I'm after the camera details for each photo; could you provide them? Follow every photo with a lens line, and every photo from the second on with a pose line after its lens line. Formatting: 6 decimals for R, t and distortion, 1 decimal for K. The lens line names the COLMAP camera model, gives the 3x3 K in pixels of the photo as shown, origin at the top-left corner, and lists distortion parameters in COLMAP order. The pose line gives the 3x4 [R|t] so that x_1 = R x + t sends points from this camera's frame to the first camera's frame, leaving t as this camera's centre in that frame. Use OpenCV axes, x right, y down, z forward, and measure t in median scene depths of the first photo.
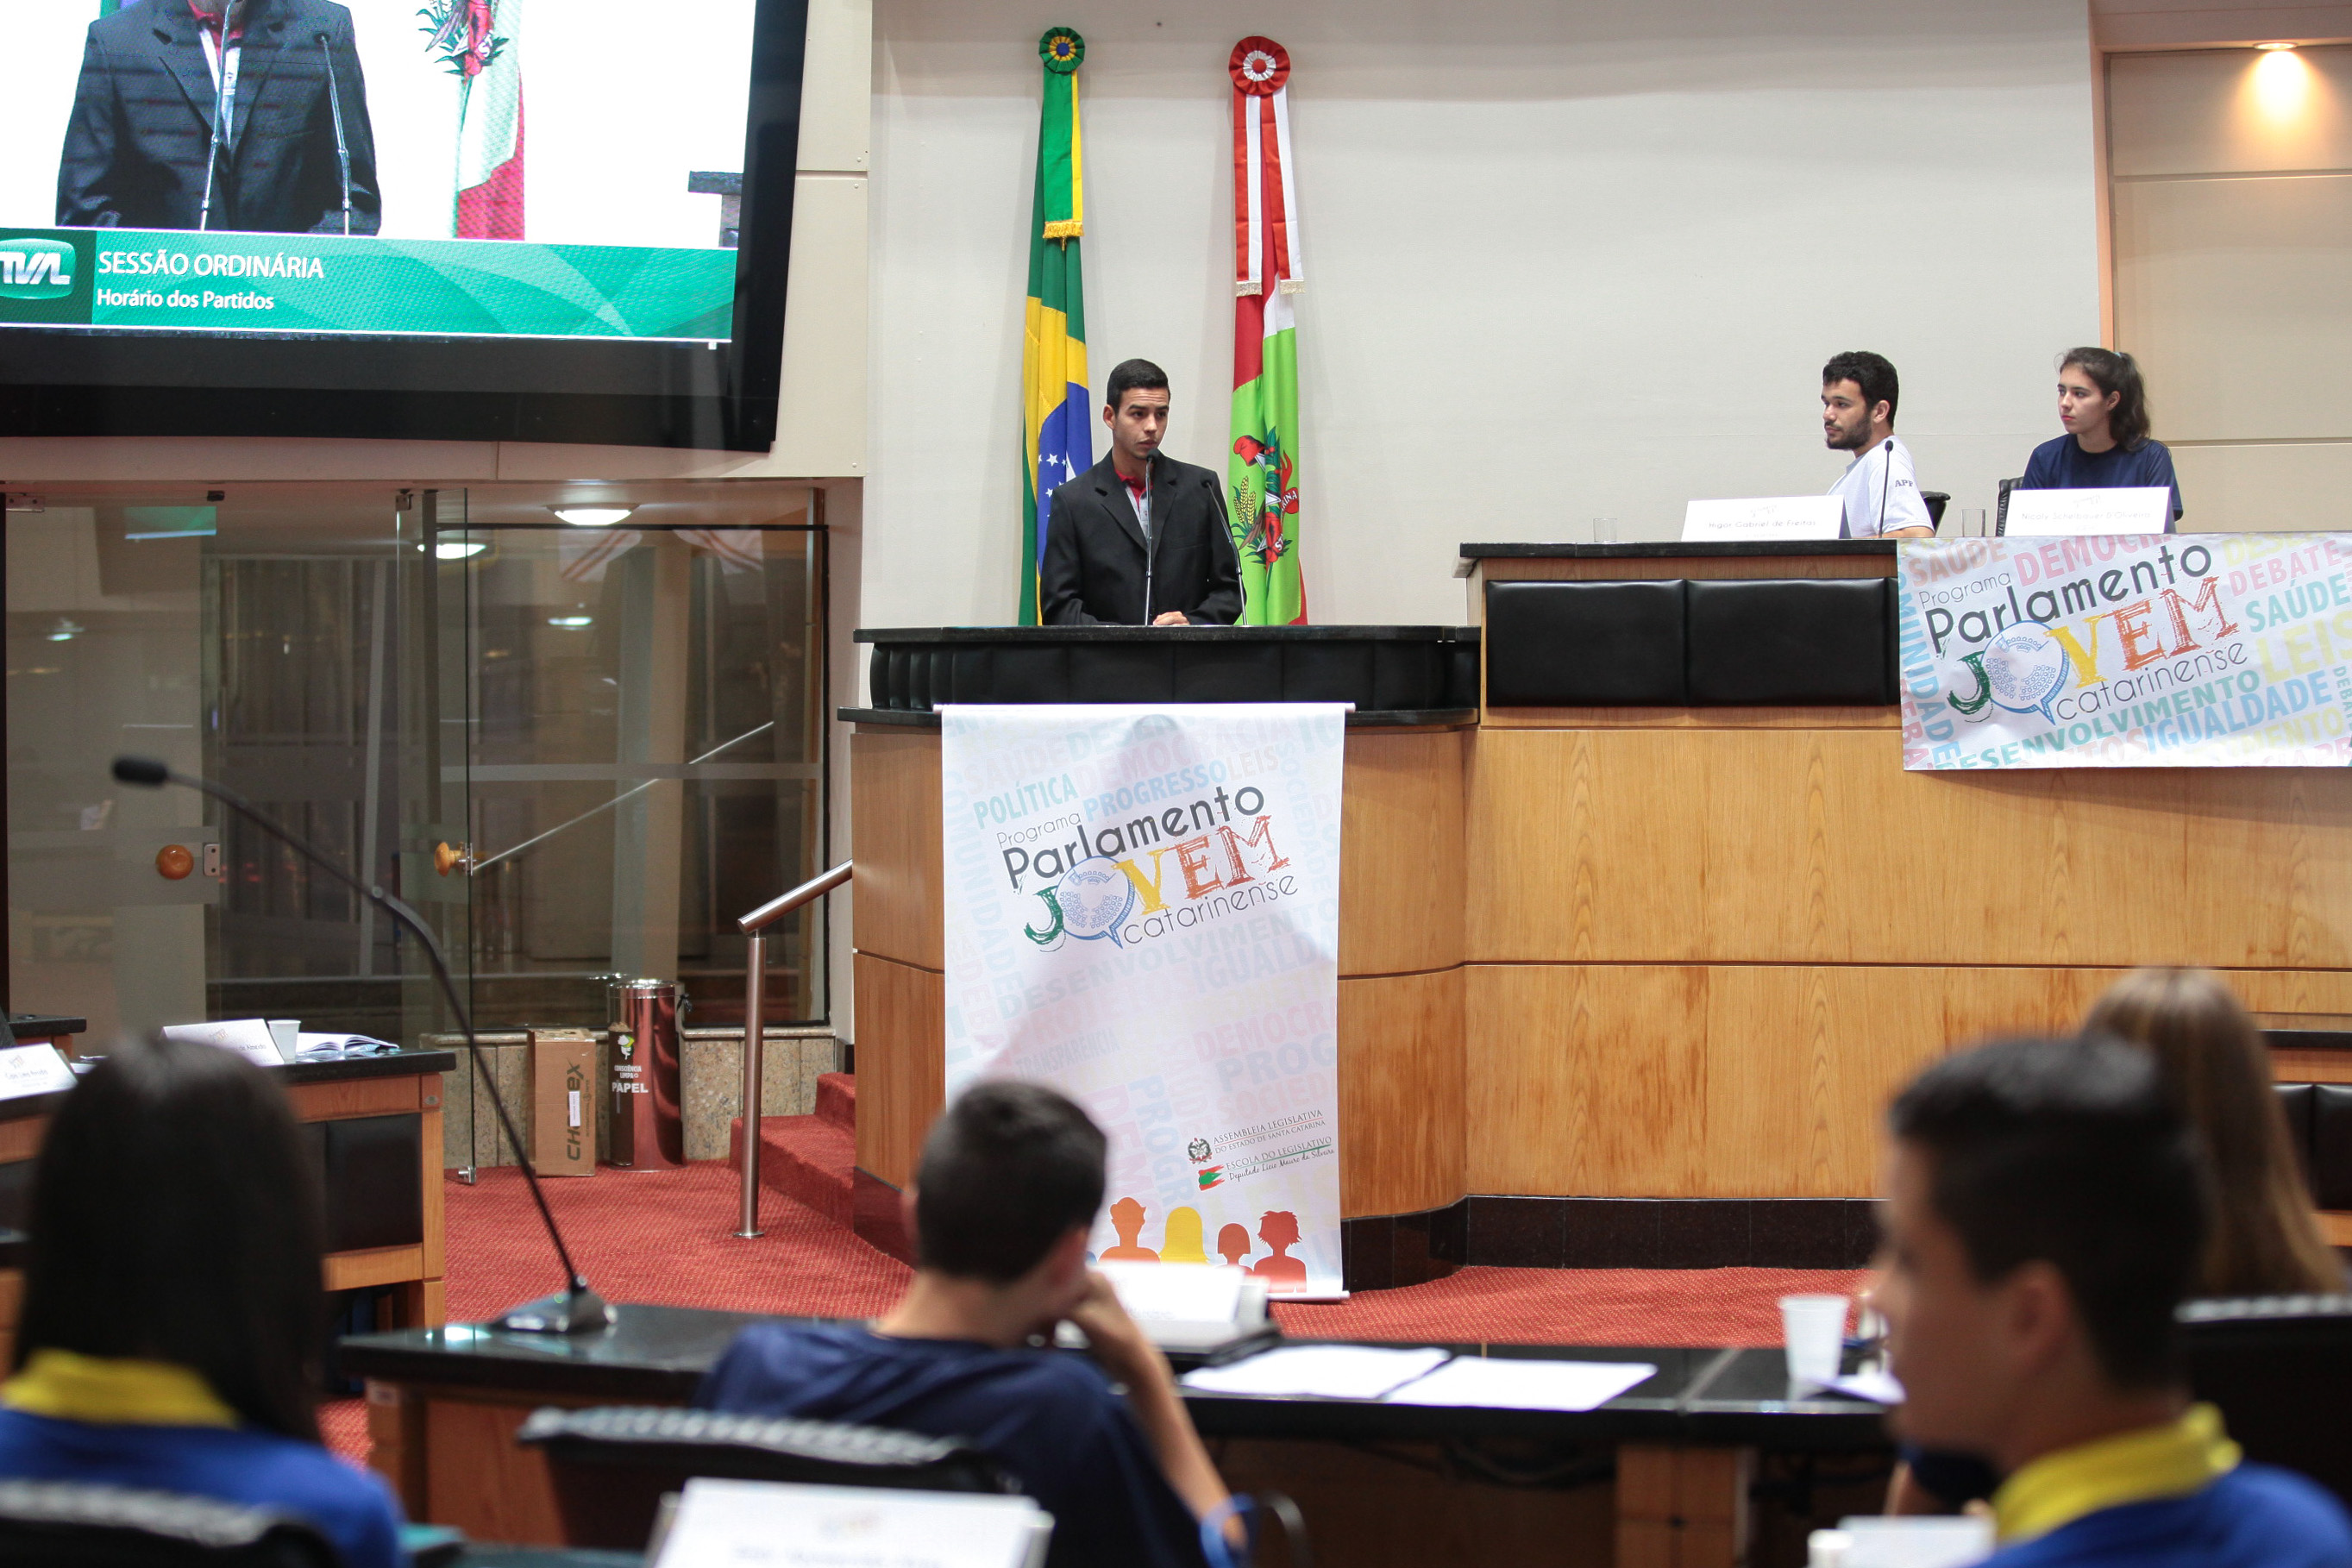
lens RADIAL K [[4824.2, 0, 1182.4], [0, 4824.2, 854.7], [0, 0, 1]] dist [-0.315189, 0.244784]
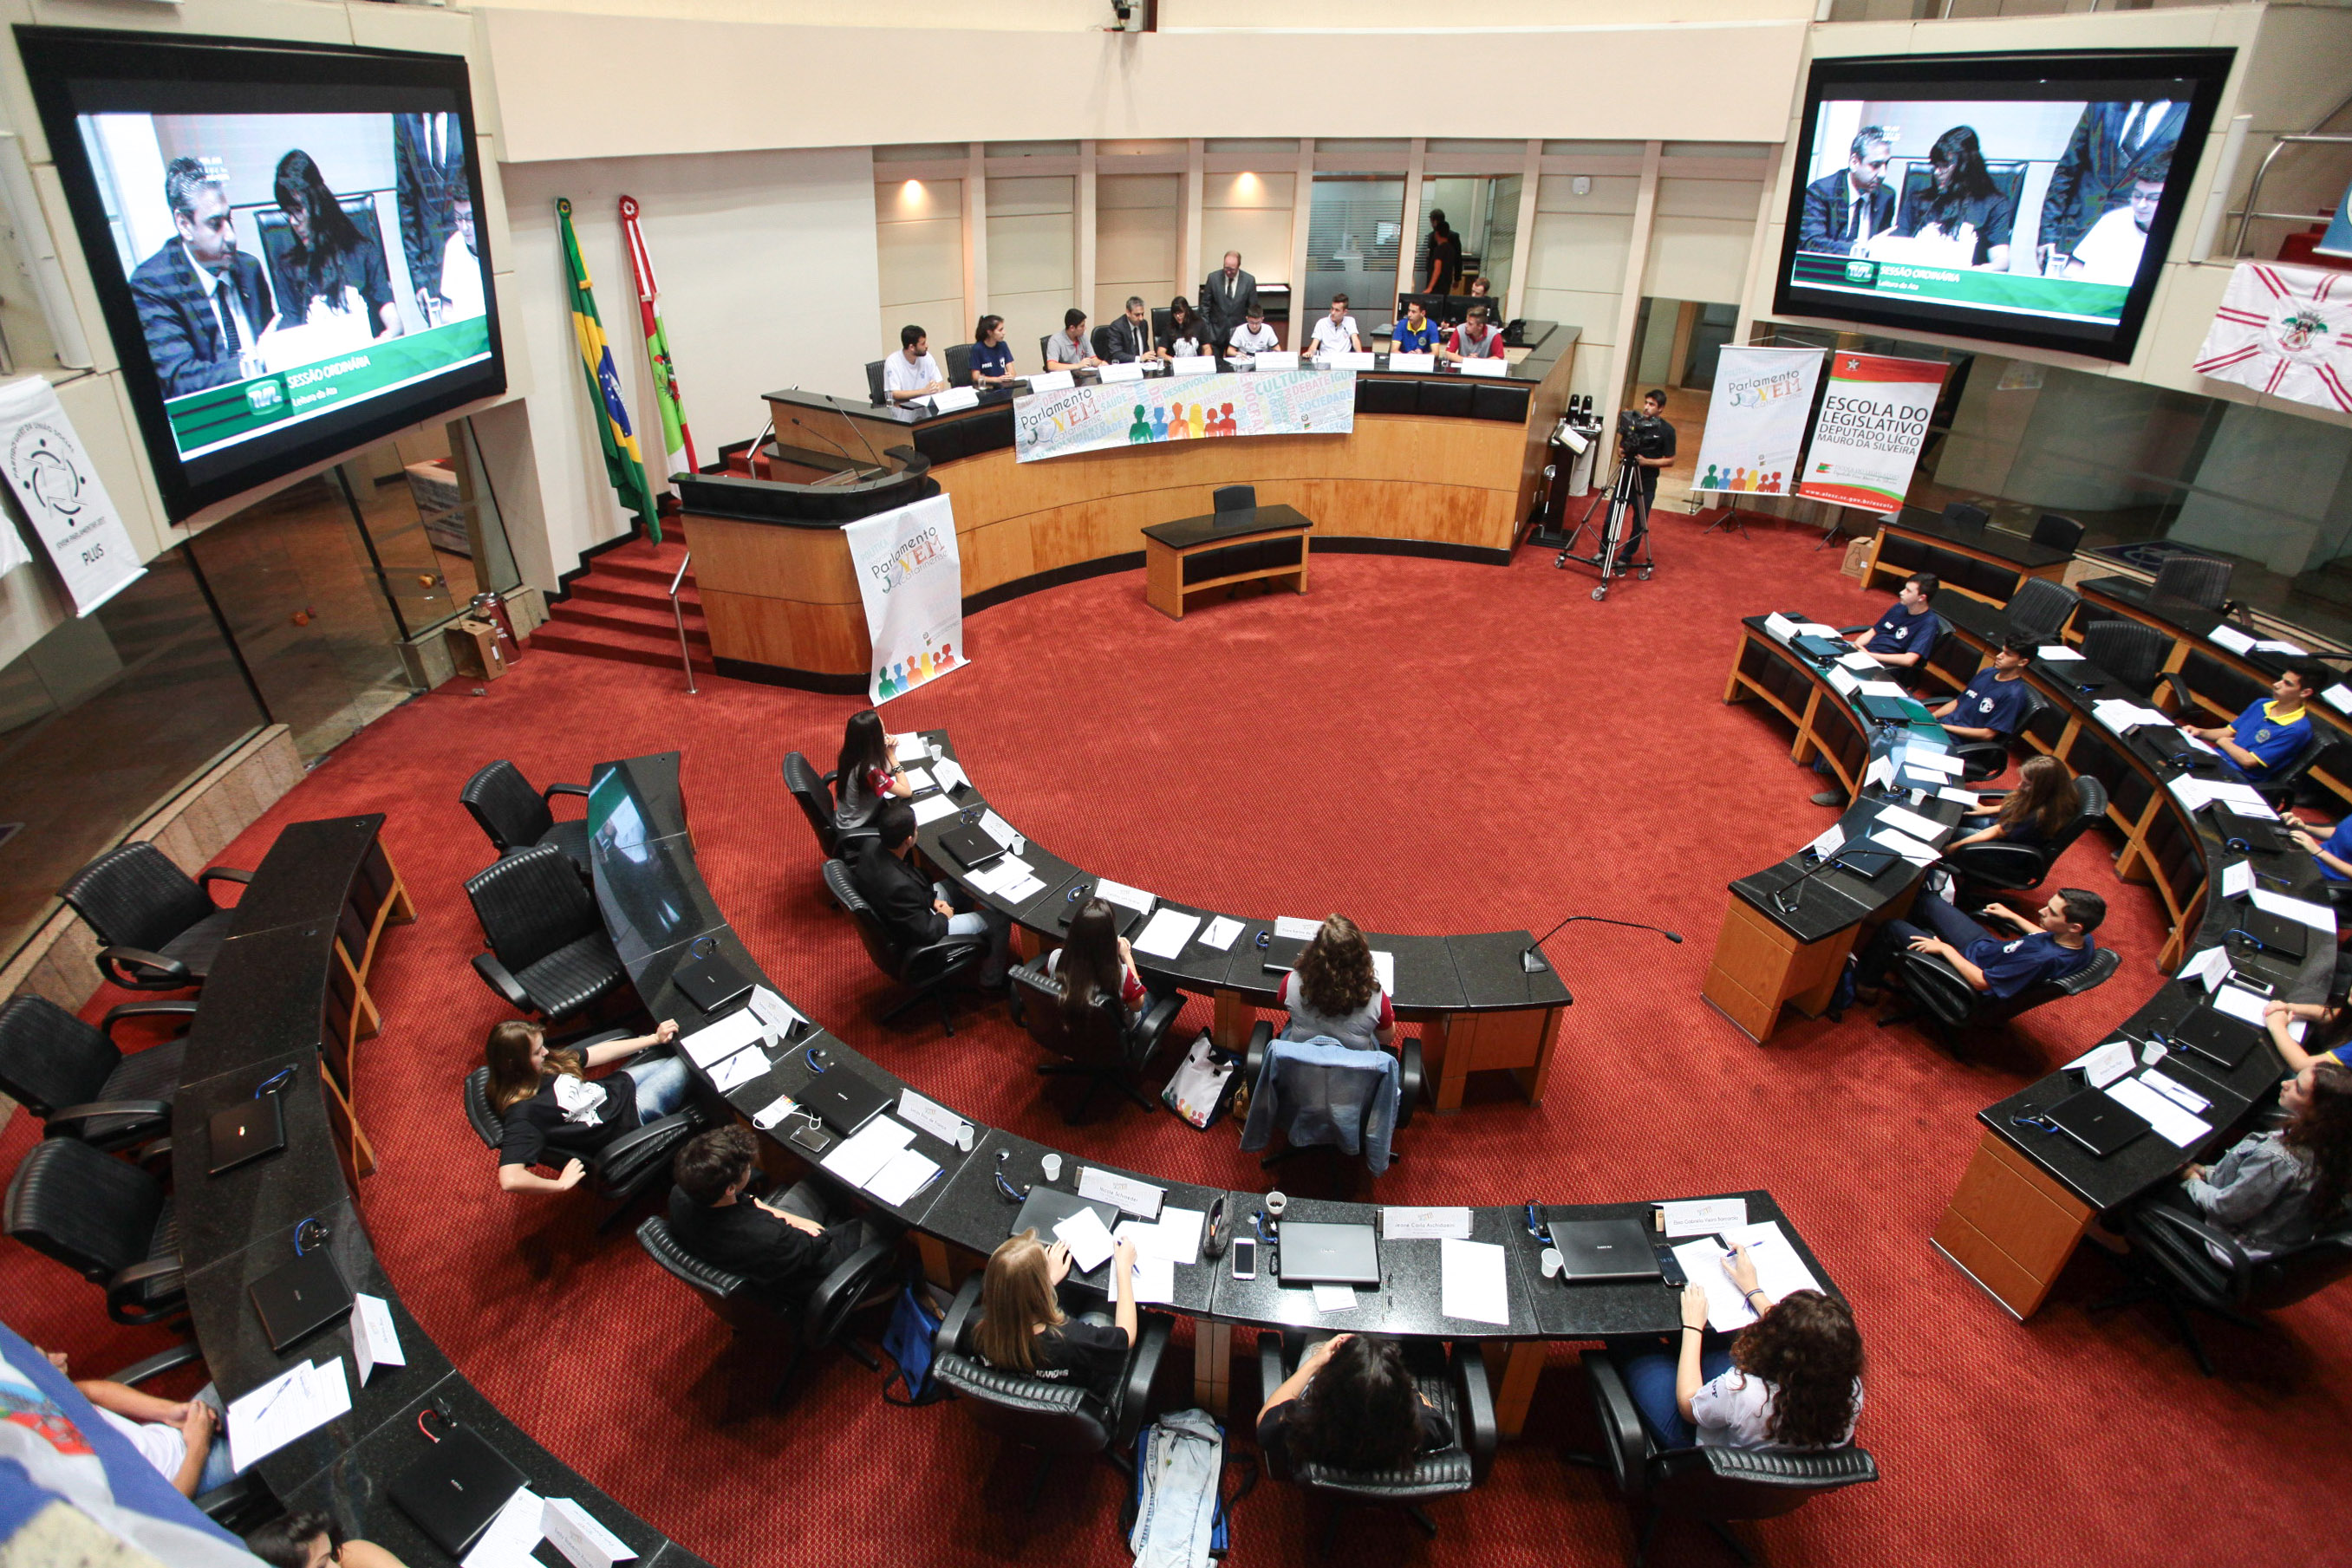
lens RADIAL K [[1109.0, 0, 1176.0], [0, 1109.0, 784.0], [0, 0, 1]] dist [-0.063895, 0.030516]
pose [[0.536043, -0.439193, 0.720949, -0.478104], [0.026636, 0.862386, 0.505550, -0.221632], [-0.843770, -0.251793, 0.473974, 0.448288]]
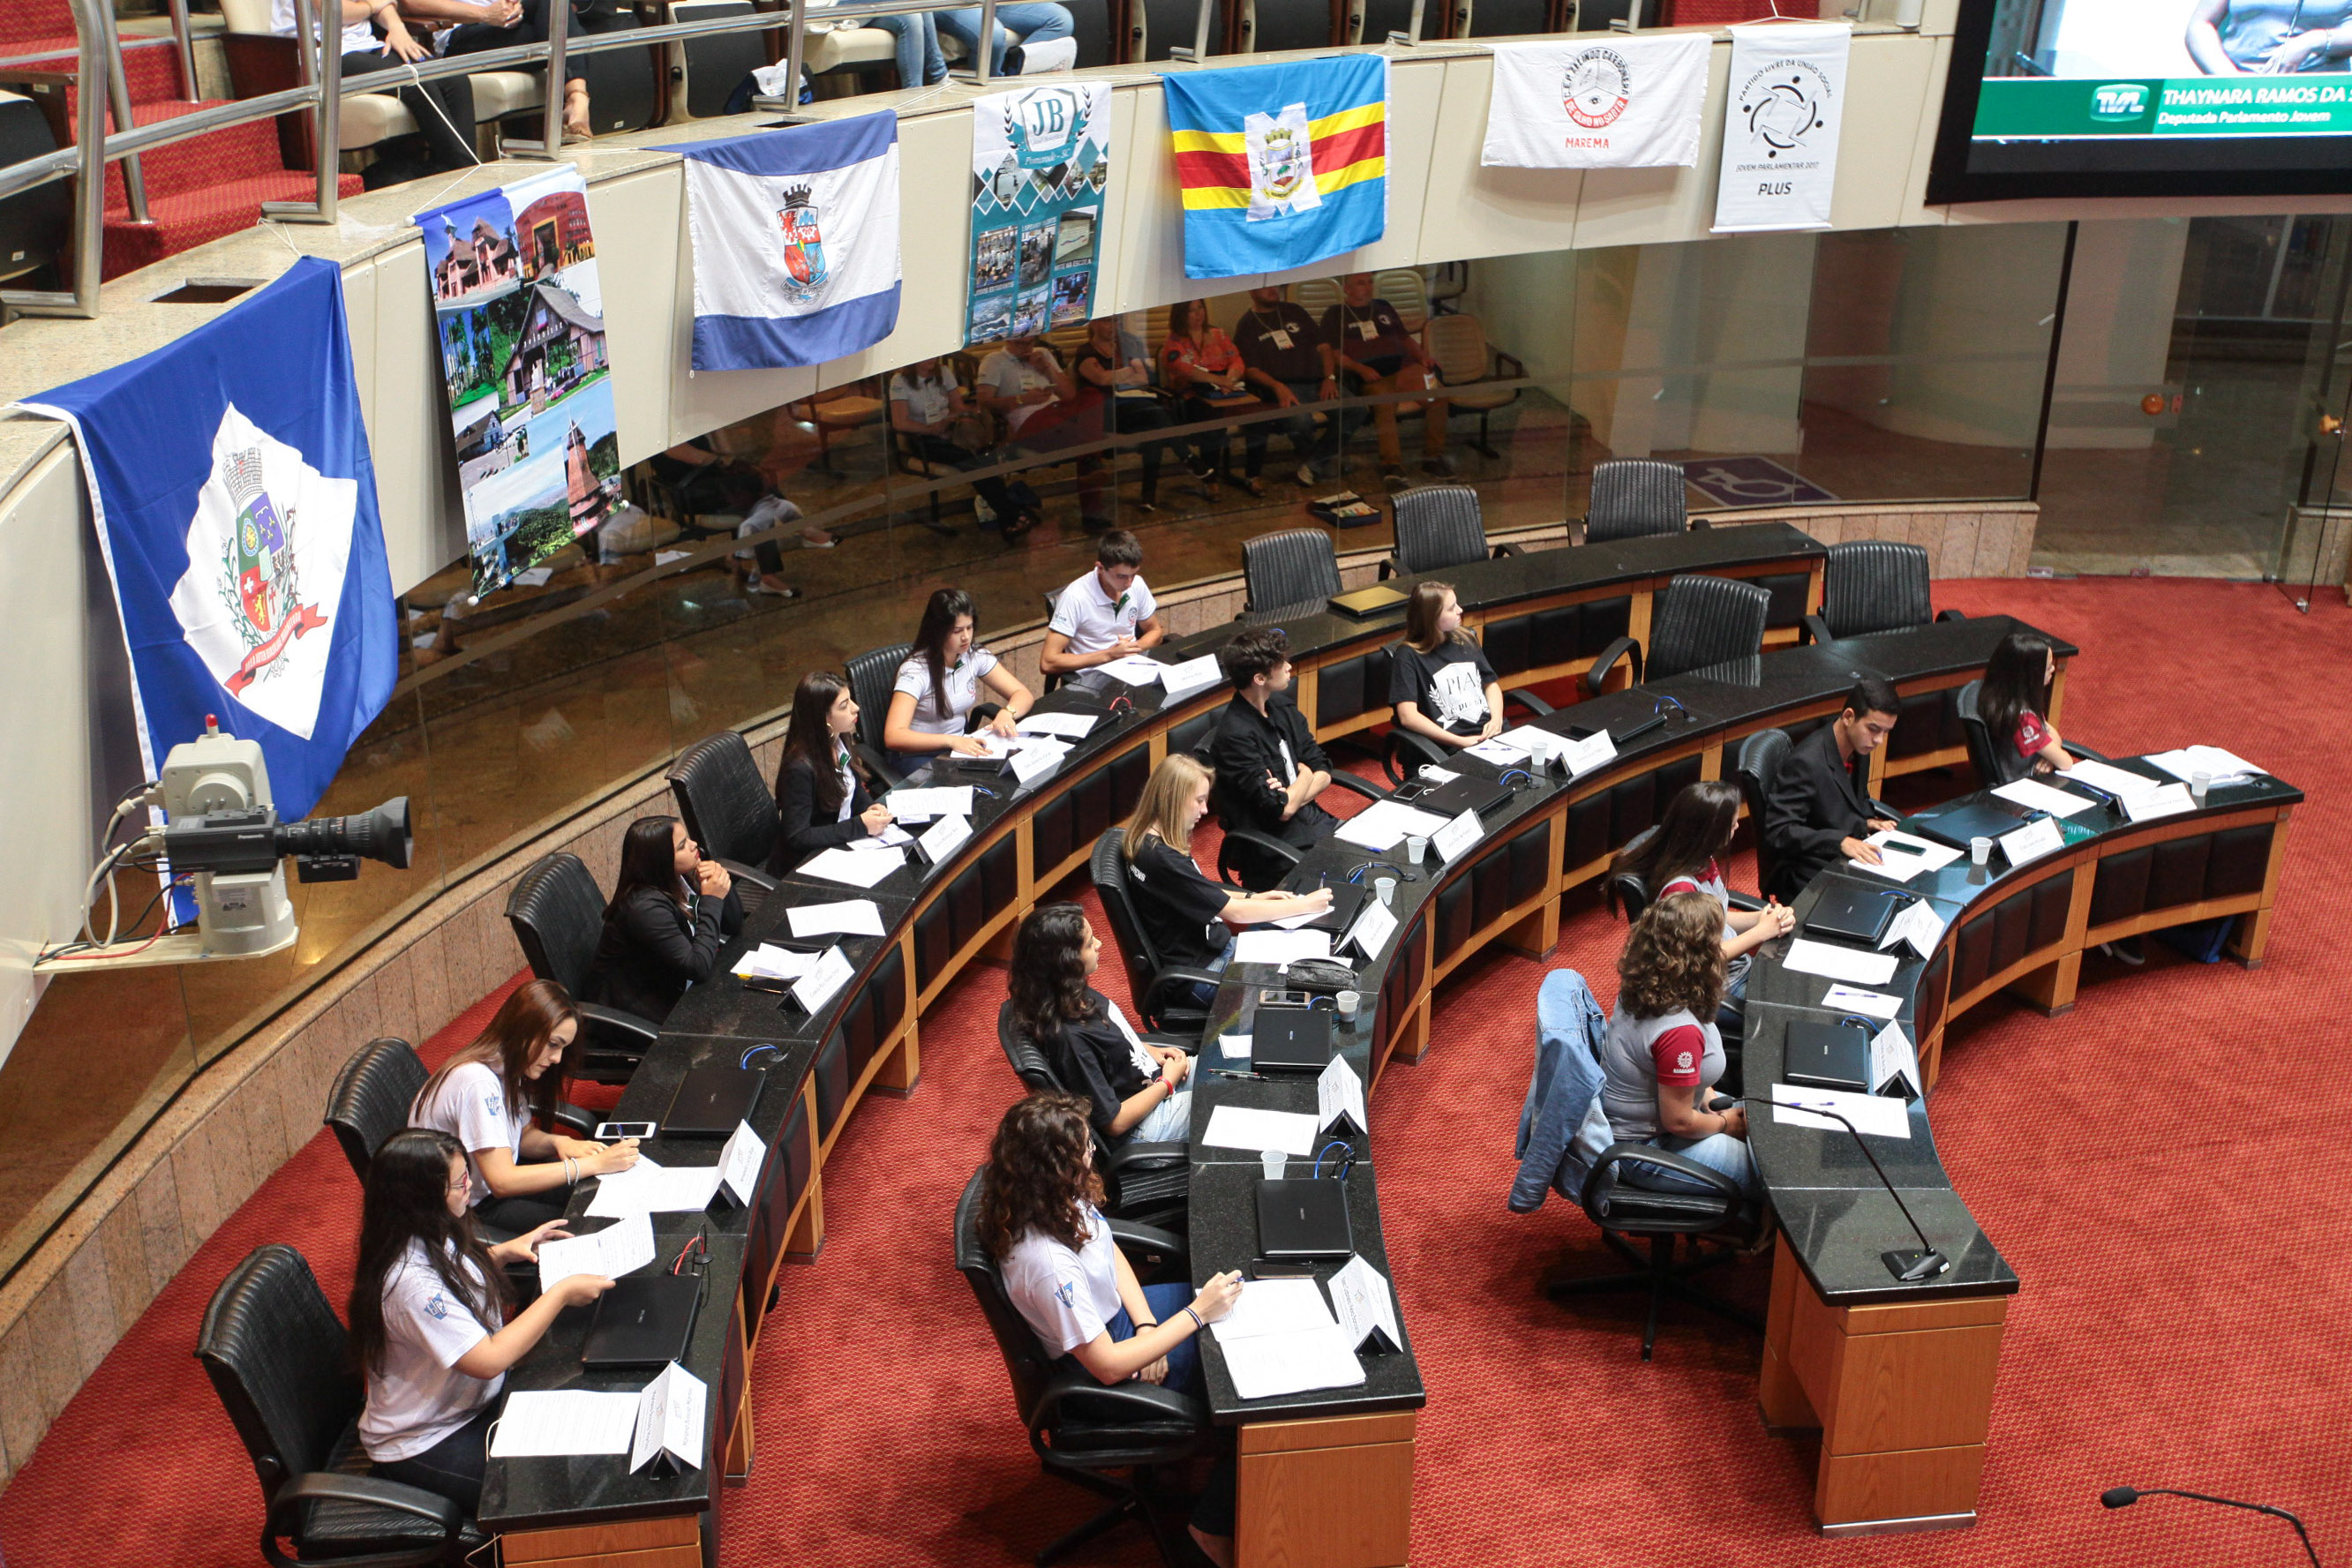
lens RADIAL K [[2351.7, 0, 1173.0], [0, 2351.7, 744.6], [0, 0, 1]] dist [0.086080, 0.010168]
pose [[0.835587, 0.210486, -0.507435, -0.047120], [-0.022874, 0.936216, 0.350680, -0.220490], [0.548882, -0.281417, 0.787104, 0.082463]]
